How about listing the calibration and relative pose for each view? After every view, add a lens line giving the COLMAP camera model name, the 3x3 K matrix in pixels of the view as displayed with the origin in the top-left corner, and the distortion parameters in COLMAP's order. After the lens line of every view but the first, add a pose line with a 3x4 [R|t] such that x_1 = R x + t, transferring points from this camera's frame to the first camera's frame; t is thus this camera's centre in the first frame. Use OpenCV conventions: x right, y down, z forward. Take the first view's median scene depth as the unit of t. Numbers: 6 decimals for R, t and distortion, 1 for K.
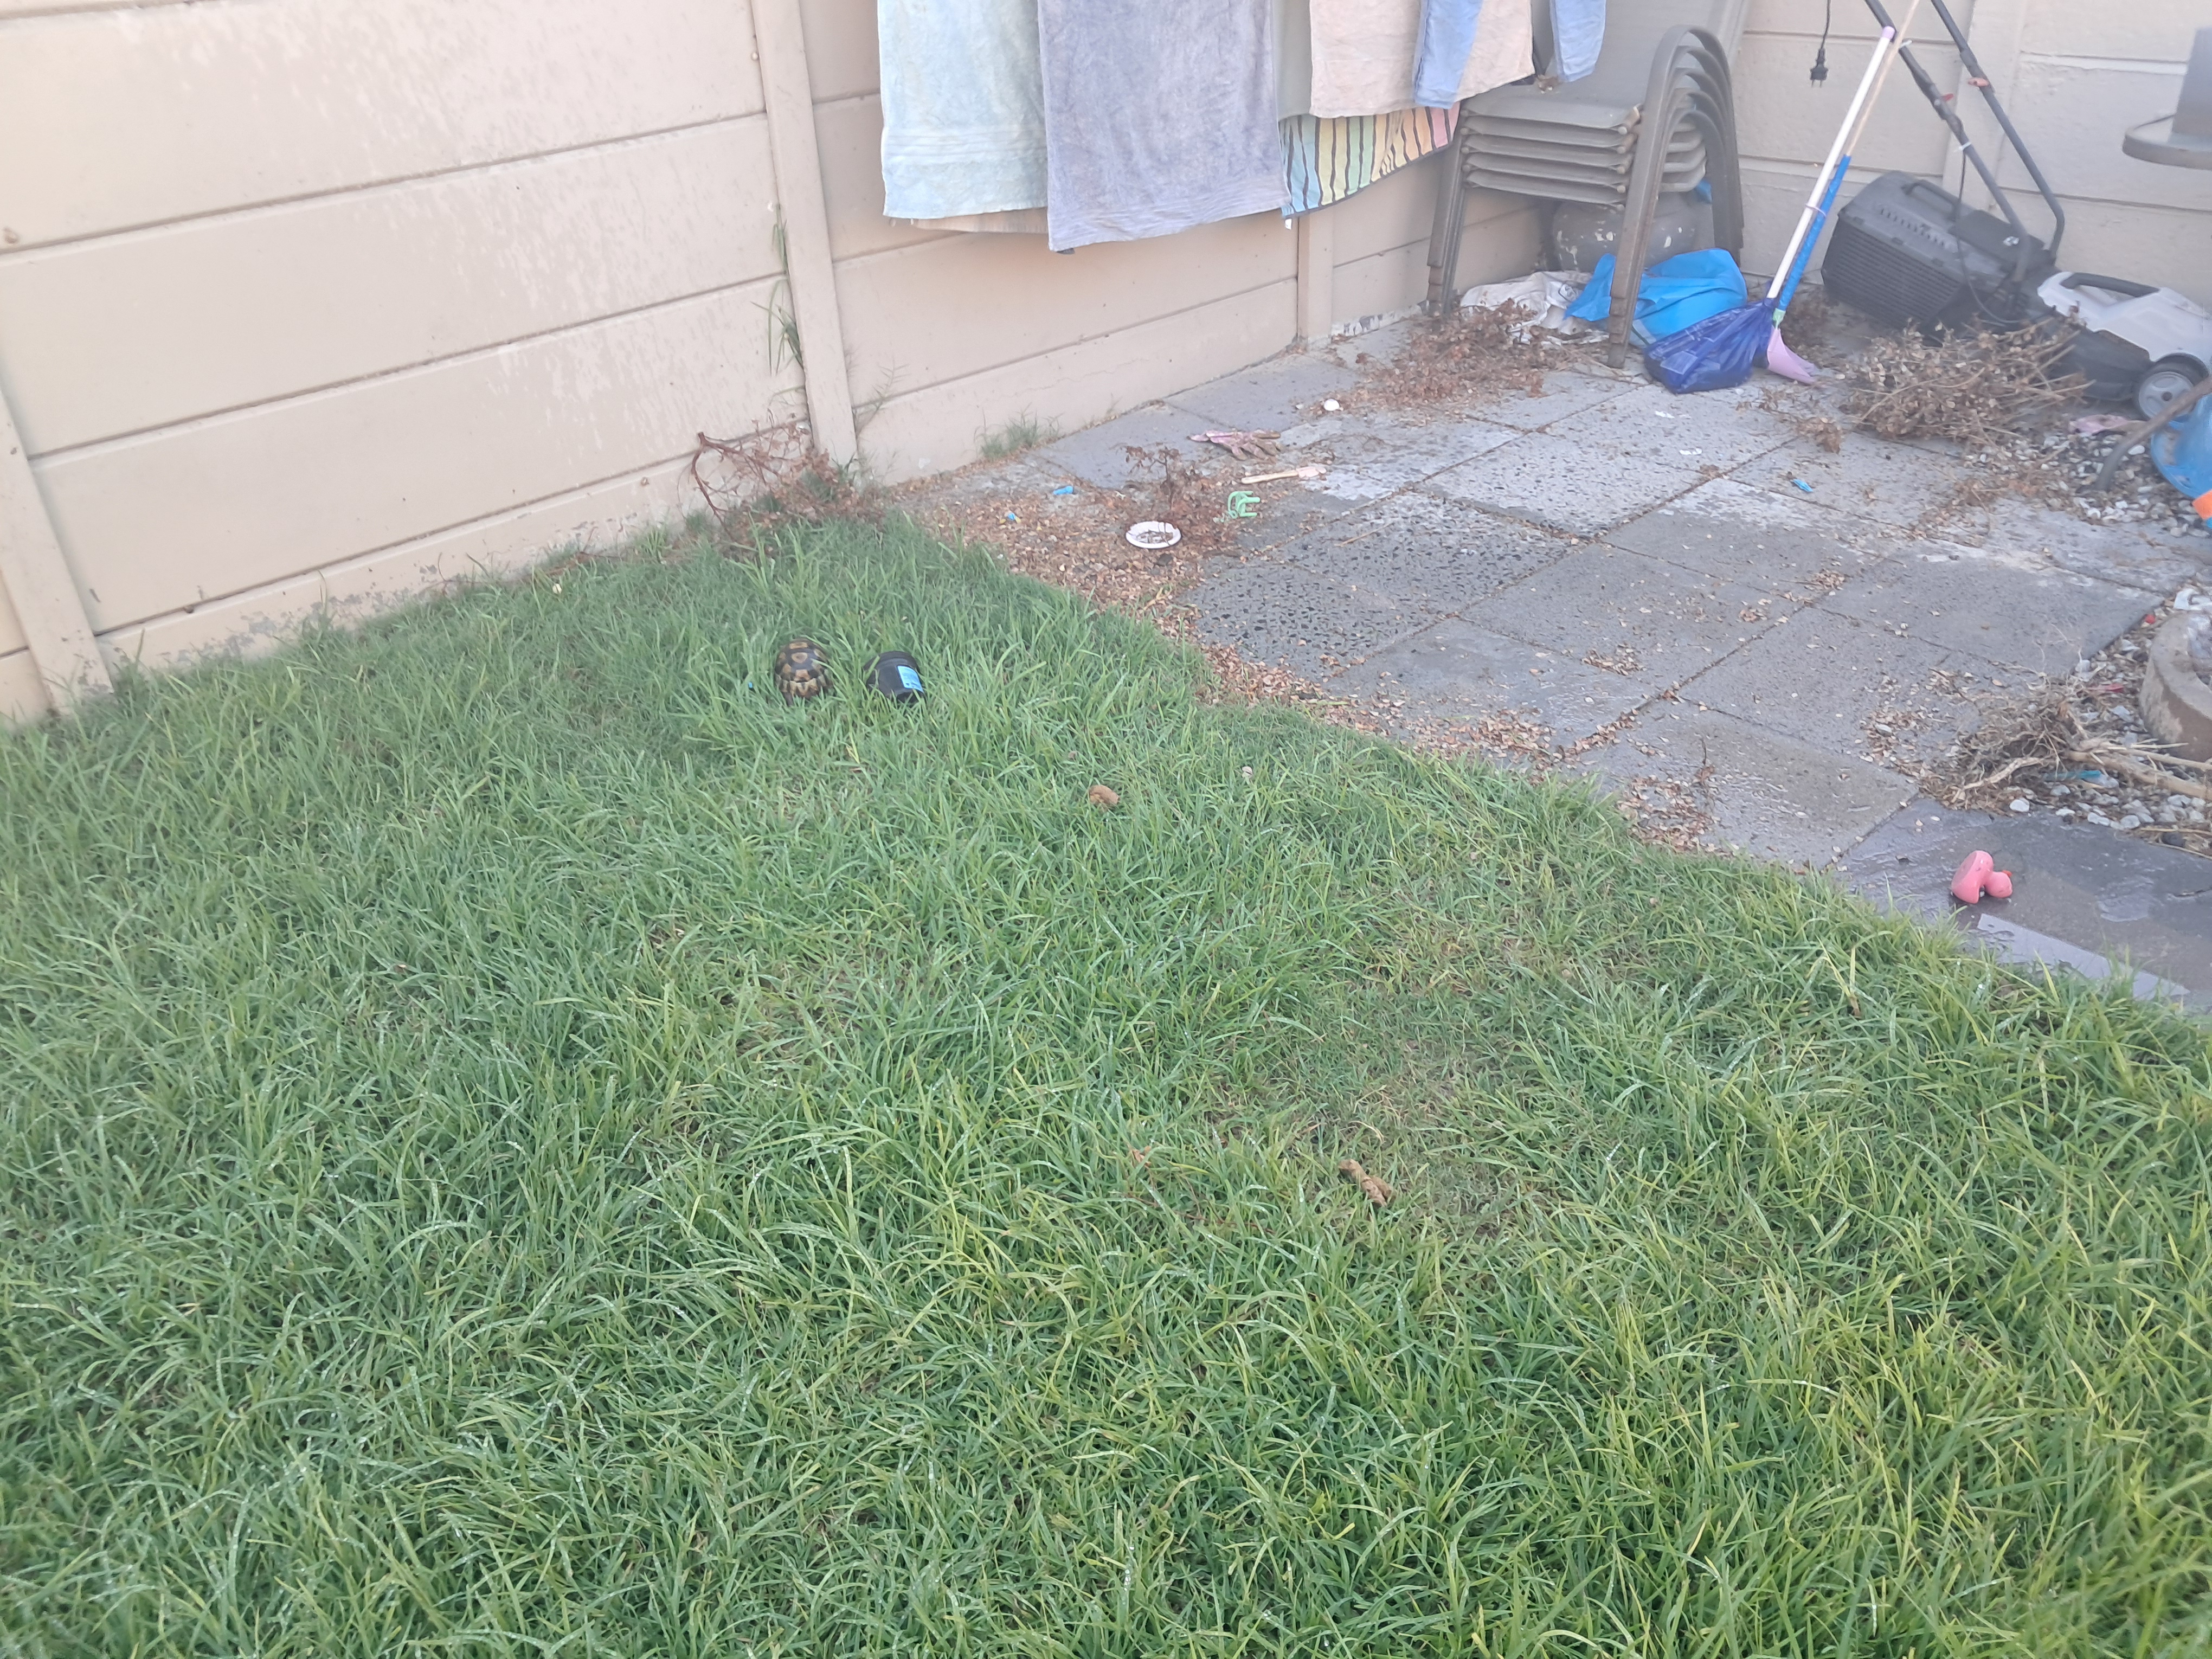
lens RADIAL K [[1792.6, 0, 1106.0], [0, 1792.6, 829.5], [0, 0, 1]] dist [0.000768, 0.004141]
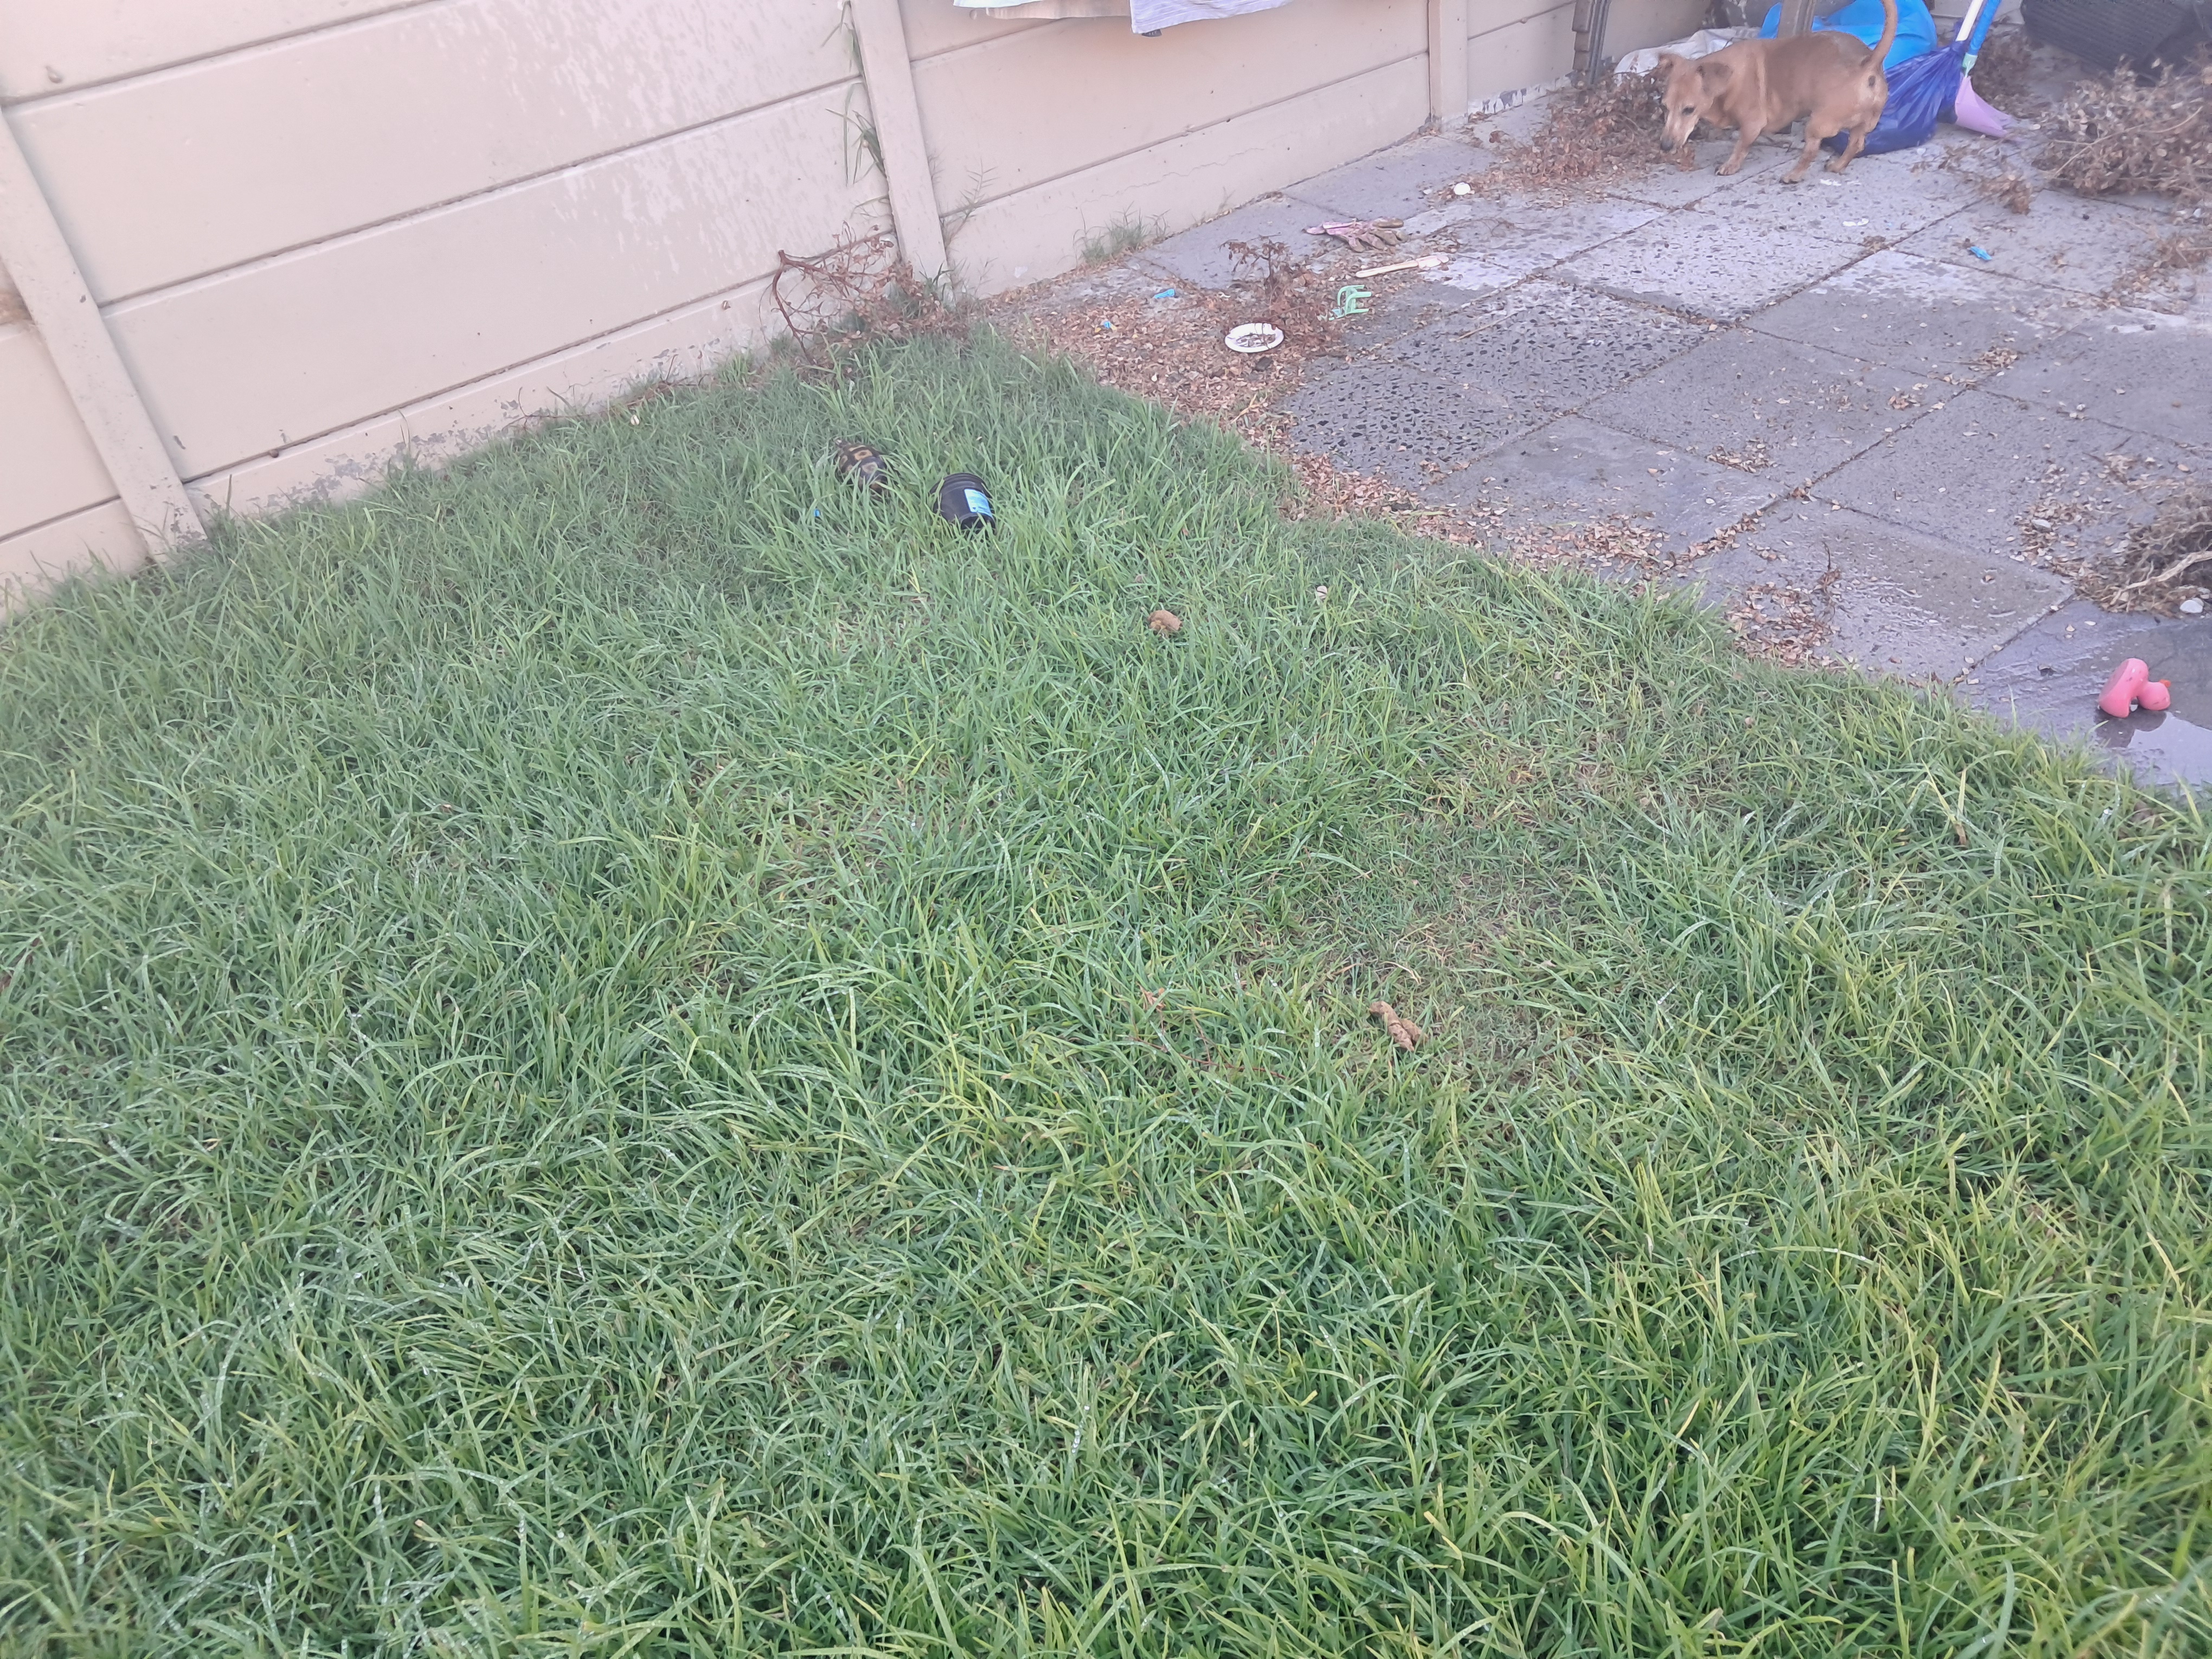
lens RADIAL K [[1780.0, 0, 1106.0], [0, 1780.0, 829.5], [0, 0, 1]] dist [-0.007765, 0.010532]
pose [[0.992532, -0.008519, -0.121683, 0.092329], [0.020355, 0.995139, 0.096353, 0.001060], [0.120270, -0.098110, 0.987881, 0.059785]]
